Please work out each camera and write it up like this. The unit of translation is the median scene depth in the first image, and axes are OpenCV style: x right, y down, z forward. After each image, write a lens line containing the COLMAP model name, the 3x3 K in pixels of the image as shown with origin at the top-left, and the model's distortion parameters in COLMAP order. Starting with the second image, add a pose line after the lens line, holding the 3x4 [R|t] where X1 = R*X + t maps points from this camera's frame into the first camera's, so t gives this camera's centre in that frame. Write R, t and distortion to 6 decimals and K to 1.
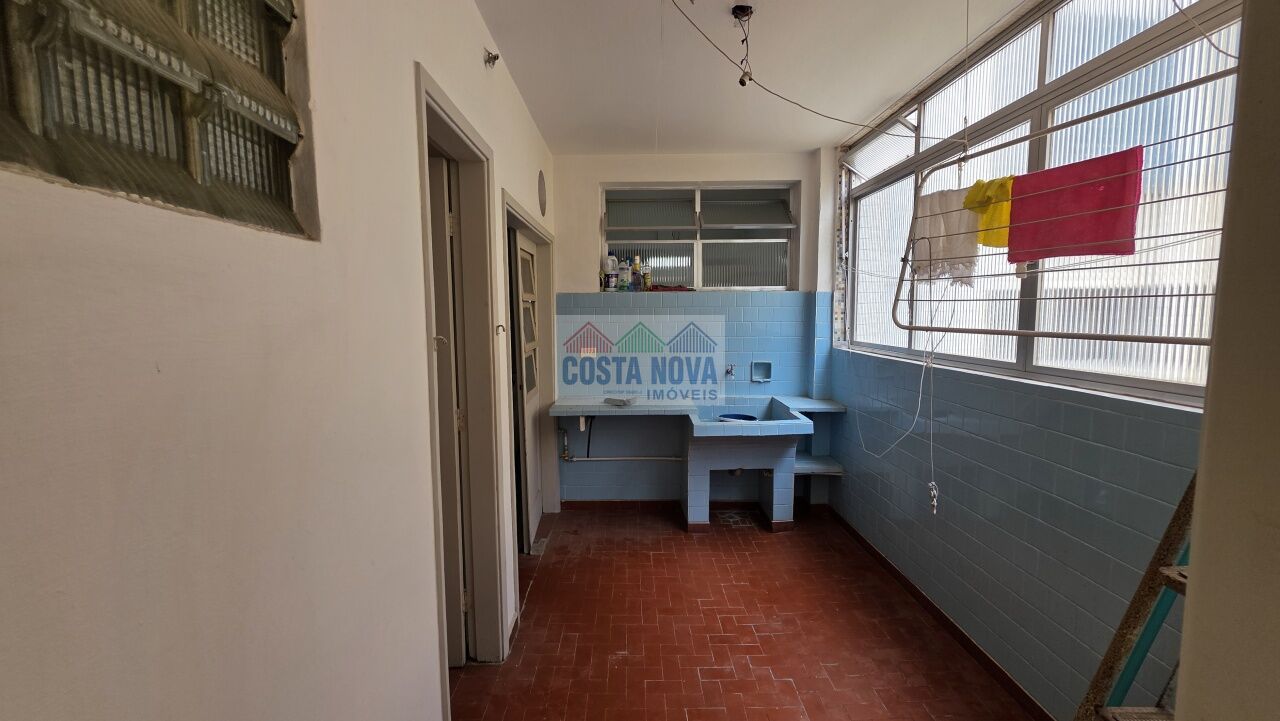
lens RADIAL K [[507.7, 0, 638.8], [0, 507.7, 359.3], [0, 0, 1]] dist [0.010380, -0.001290]
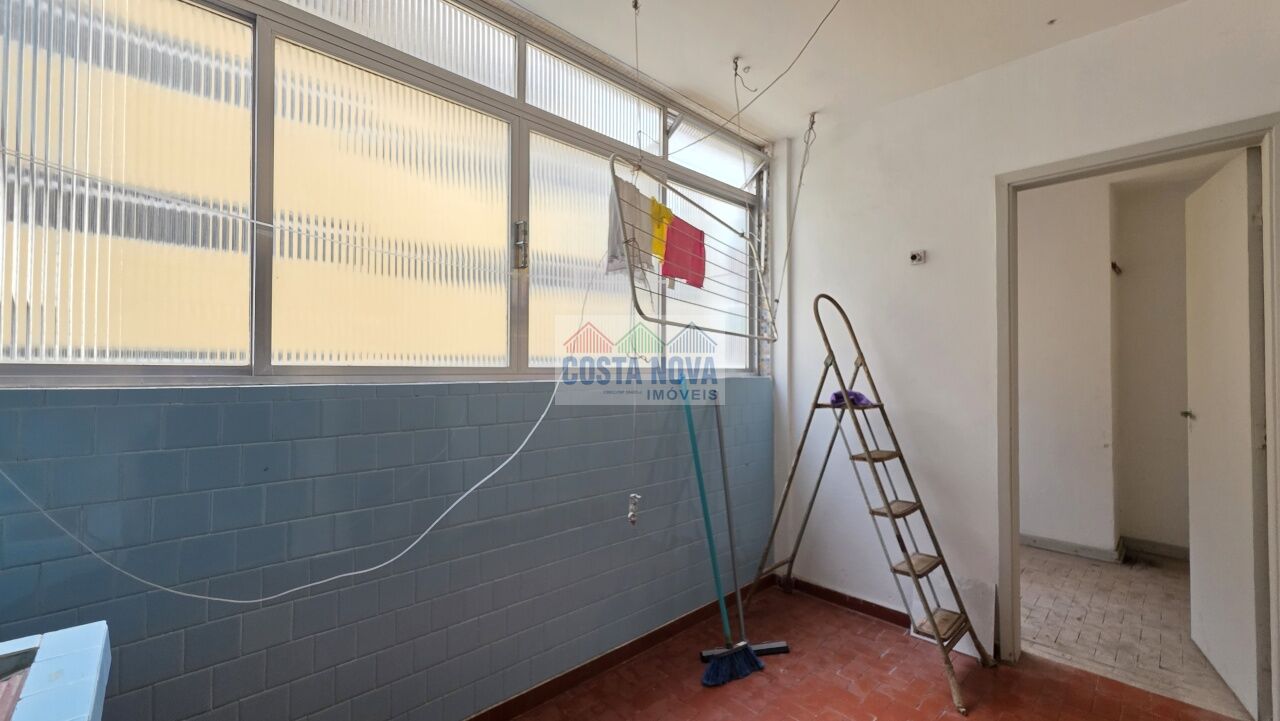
lens RADIAL K [[507.7, 0, 638.6], [0, 507.7, 361.5], [0, 0, 1]] dist [0.010380, -0.001290]
pose [[-0.669794, 0.014844, 0.742399, -0.149087], [0.071720, 0.996419, 0.044783, -0.033171], [-0.739075, 0.083240, -0.668460, 1.691524]]
